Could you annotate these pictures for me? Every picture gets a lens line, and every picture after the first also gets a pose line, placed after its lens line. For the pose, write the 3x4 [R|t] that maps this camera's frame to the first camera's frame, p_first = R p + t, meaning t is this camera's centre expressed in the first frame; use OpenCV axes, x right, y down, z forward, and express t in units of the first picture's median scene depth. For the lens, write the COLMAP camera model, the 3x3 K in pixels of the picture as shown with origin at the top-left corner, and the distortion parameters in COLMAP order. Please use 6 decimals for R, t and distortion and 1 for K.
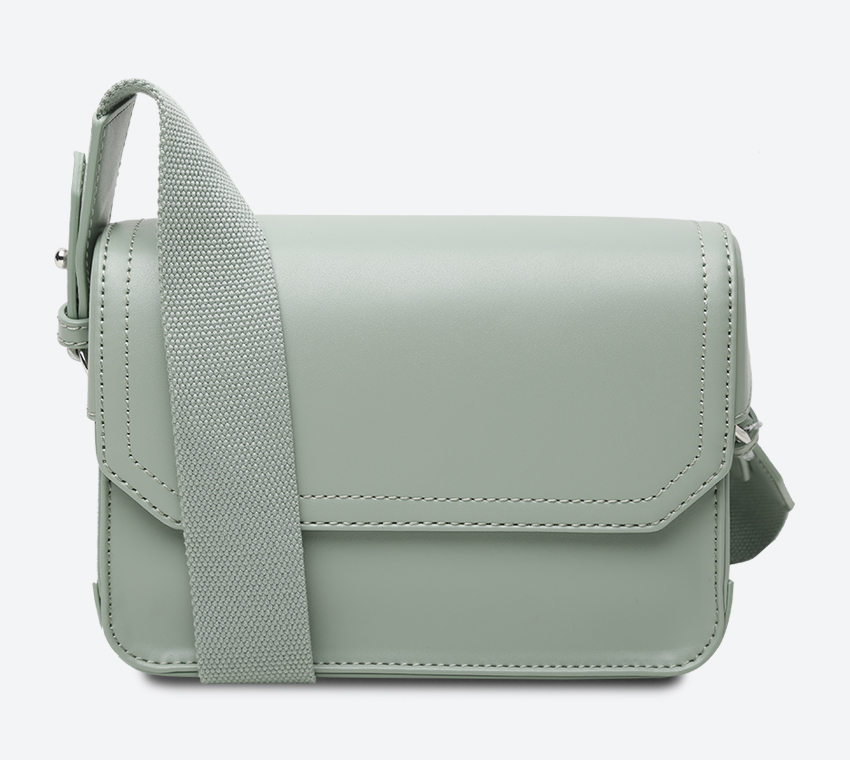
lens RADIAL K [[2300.6, 0, 425.4], [0, 2300.6, 377.2], [0, 0, 1]] dist [-0.186560, 0.000000]
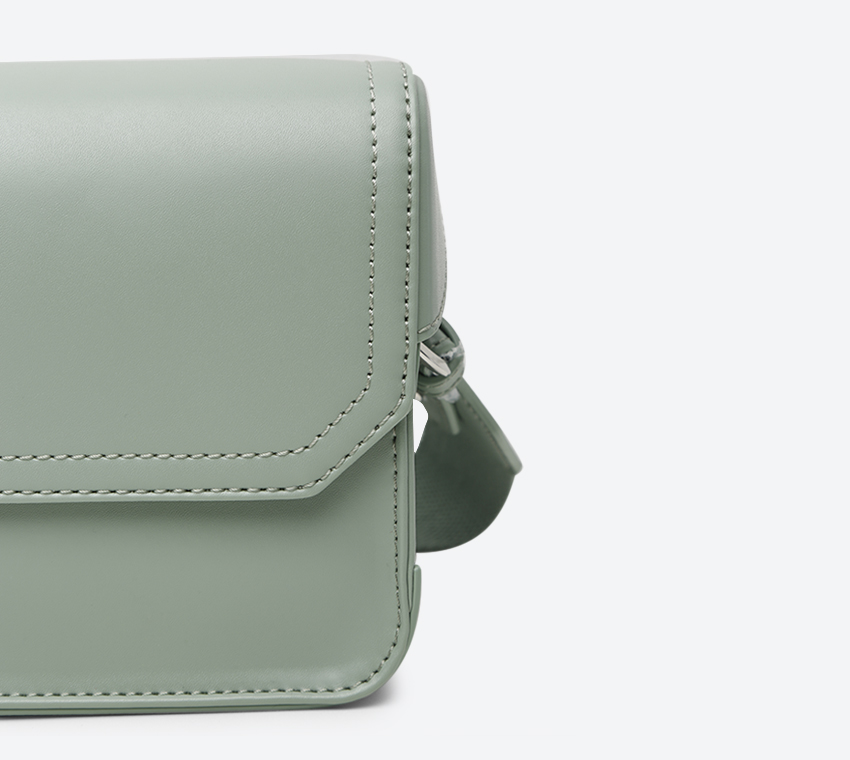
lens RADIAL K [[2859.3, 0, 424.9], [0, 2859.3, 383.7], [0, 0, 1]] dist [0.020165, 0.000000]
pose [[0.993230, -0.011237, 0.115618, 0.034411], [0.009159, 0.999787, 0.018491, 0.016567], [-0.115801, -0.017307, 0.993122, 0.128046]]
